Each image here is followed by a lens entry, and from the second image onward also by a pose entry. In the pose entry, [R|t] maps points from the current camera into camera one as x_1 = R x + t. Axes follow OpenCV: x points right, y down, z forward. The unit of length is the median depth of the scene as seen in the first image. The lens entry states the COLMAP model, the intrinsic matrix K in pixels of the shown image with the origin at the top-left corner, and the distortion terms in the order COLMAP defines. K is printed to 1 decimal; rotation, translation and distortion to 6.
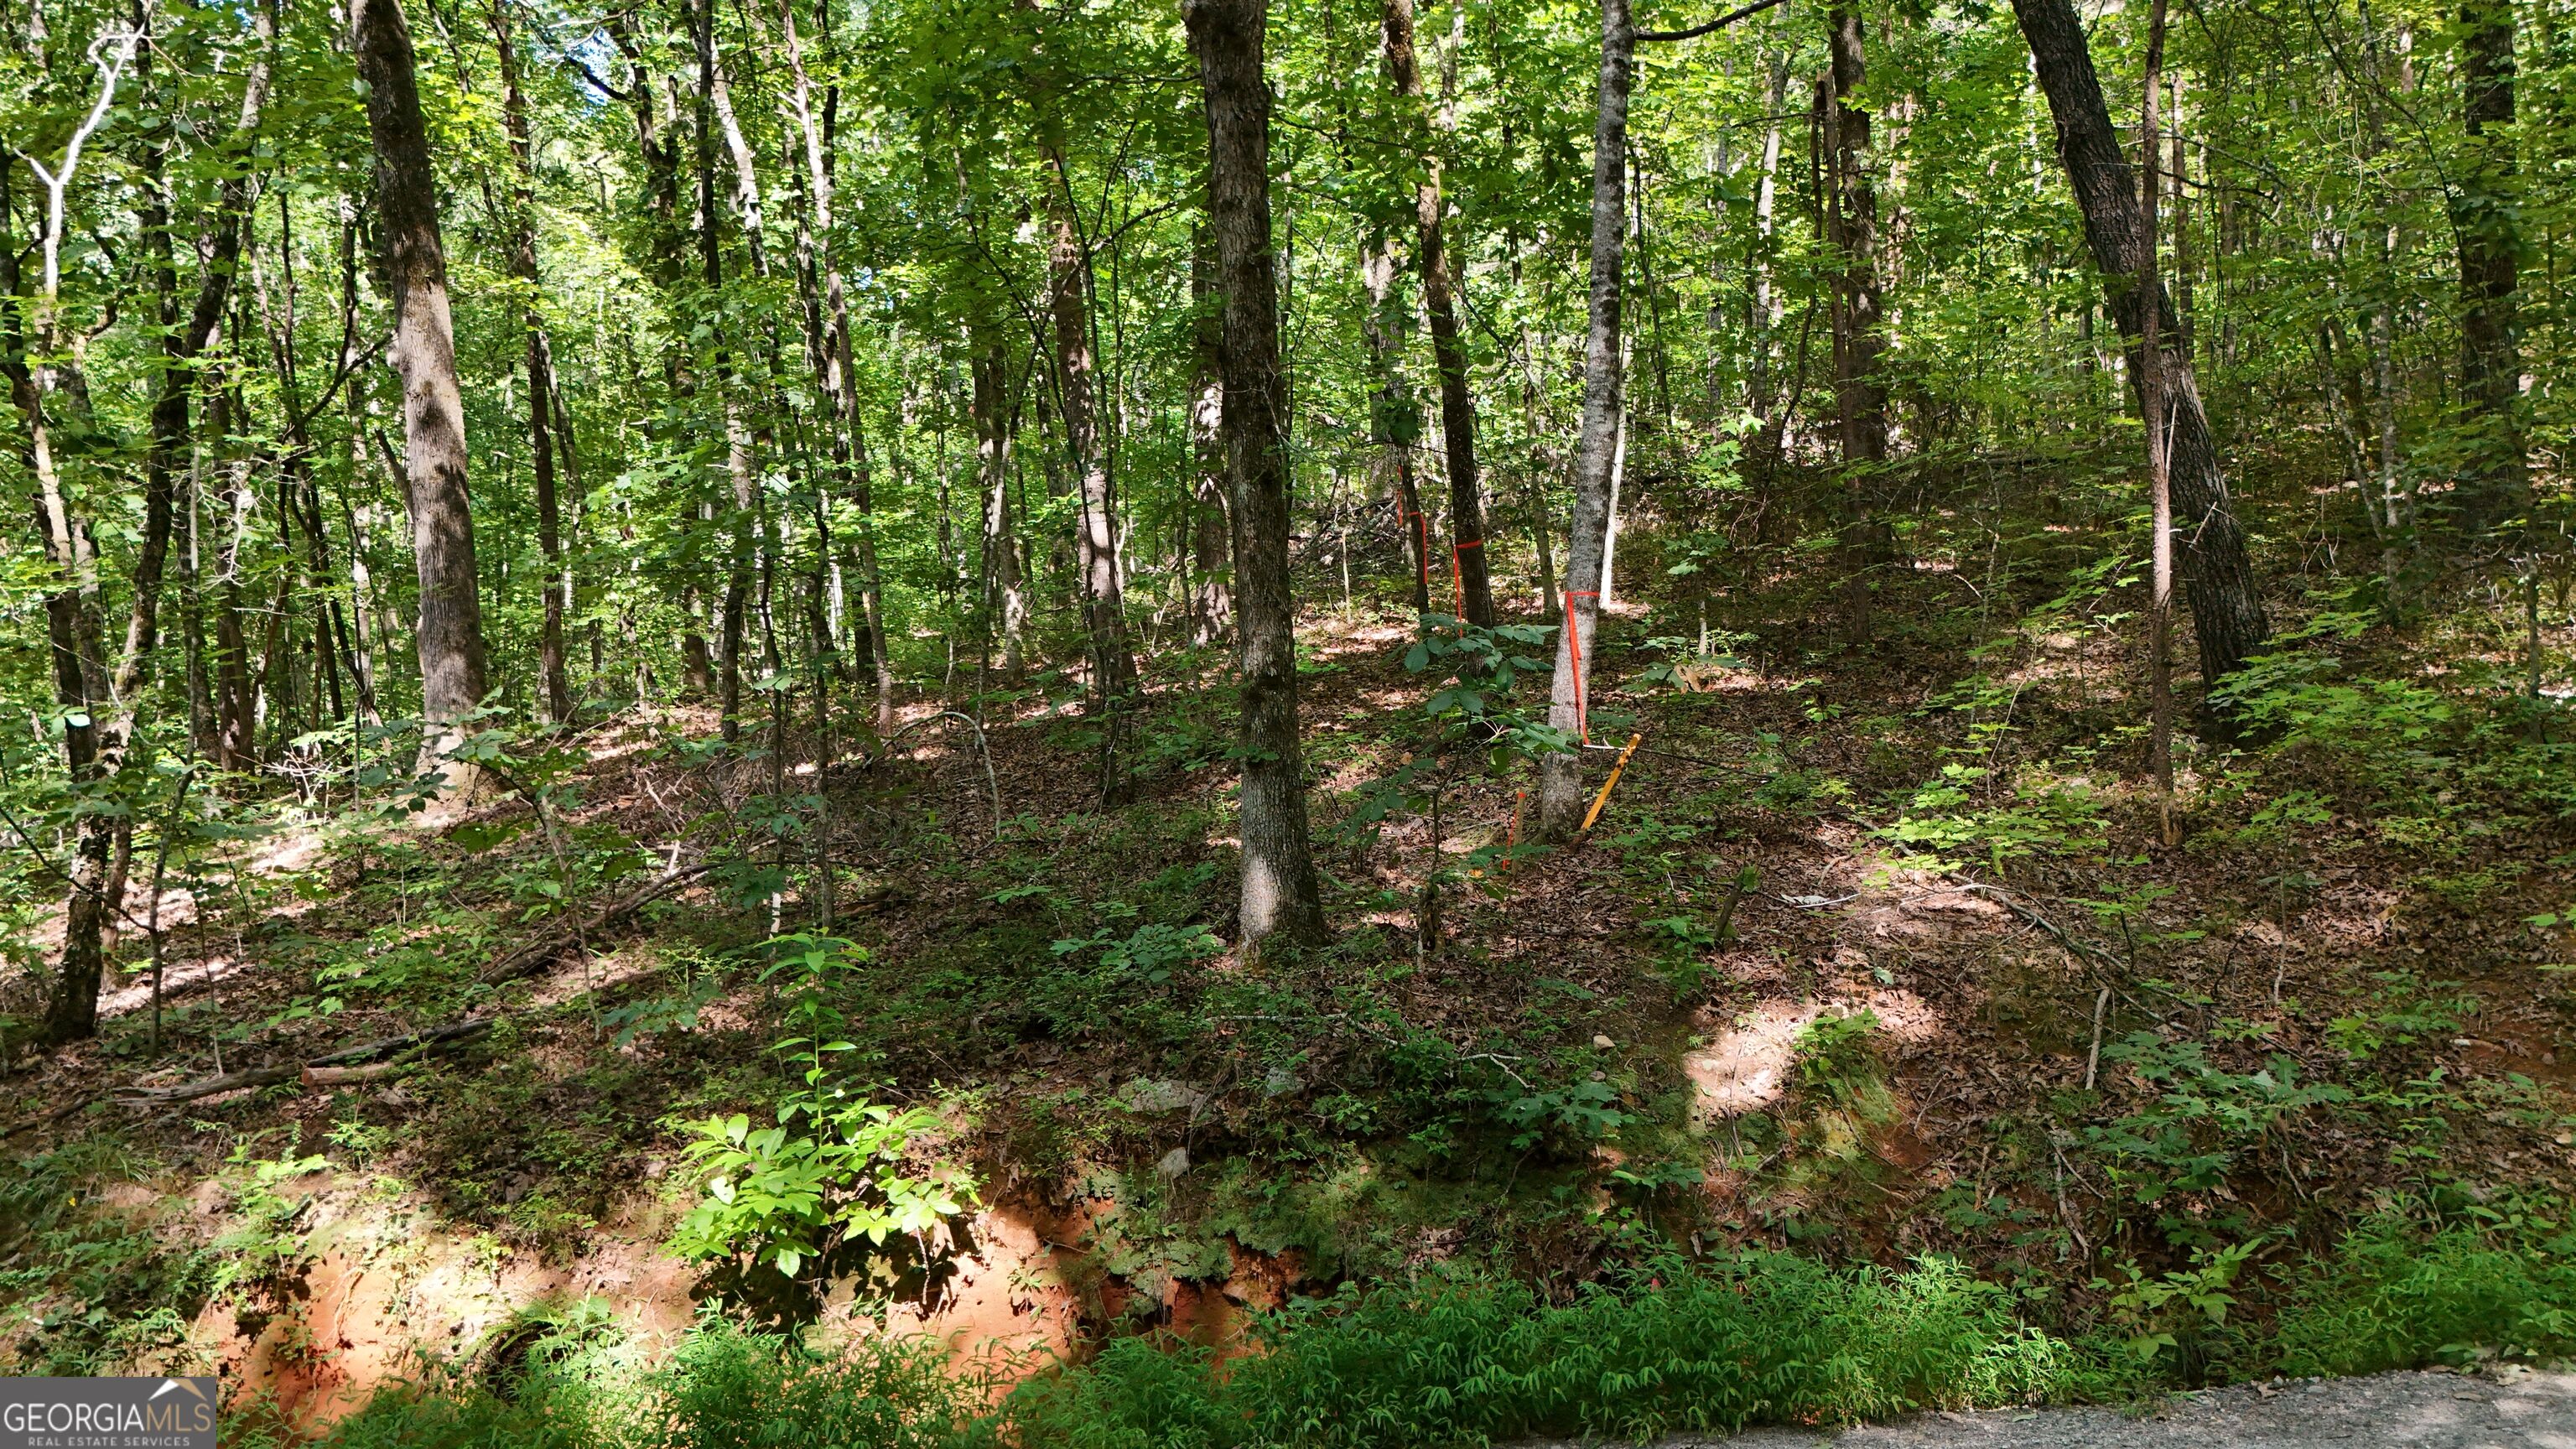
lens RADIAL K [[1898.1, 0, 1288.0], [0, 1898.1, 724.5], [0, 0, 1]] dist [0.061399, -0.053710]
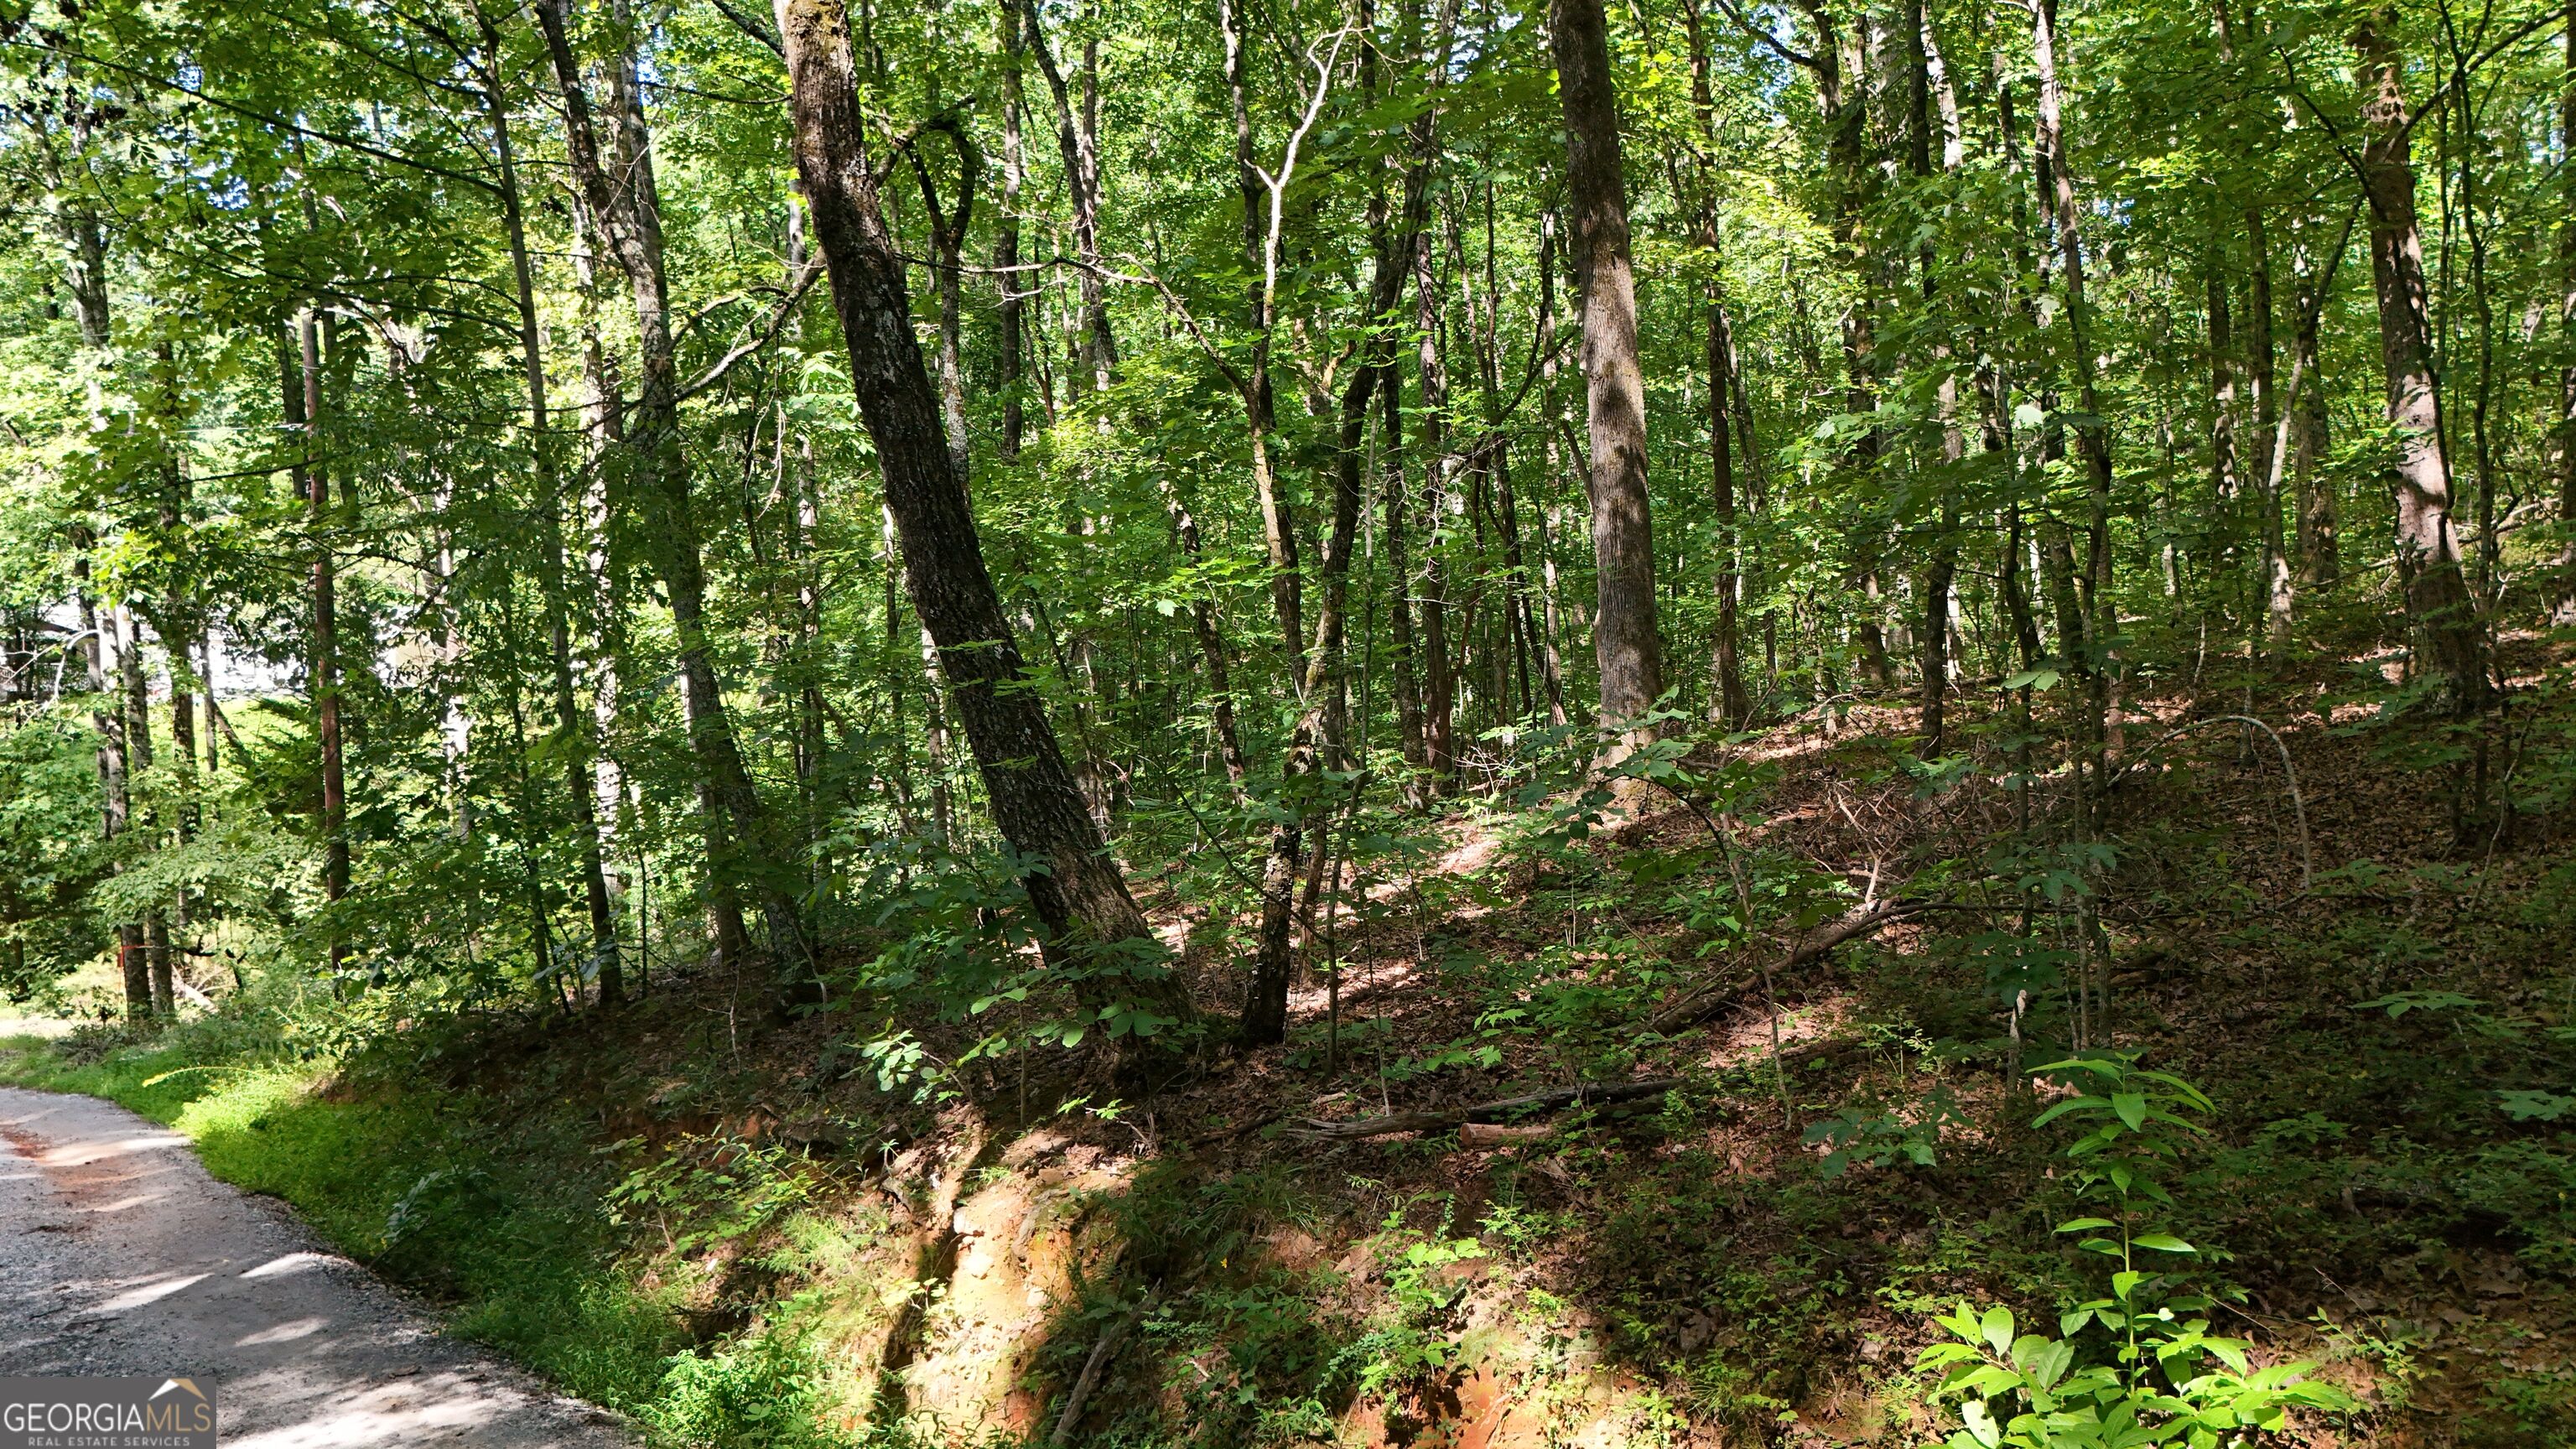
lens RADIAL K [[1893.1, 0, 1288.0], [0, 1893.1, 724.5], [0, 0, 1]] dist [0.126710, -0.236836]
pose [[0.830763, 0.013075, -0.556473, -0.083340], [-0.010780, 0.999915, 0.007401, -0.005764], [0.556522, -0.000150, 0.830833, 0.200295]]
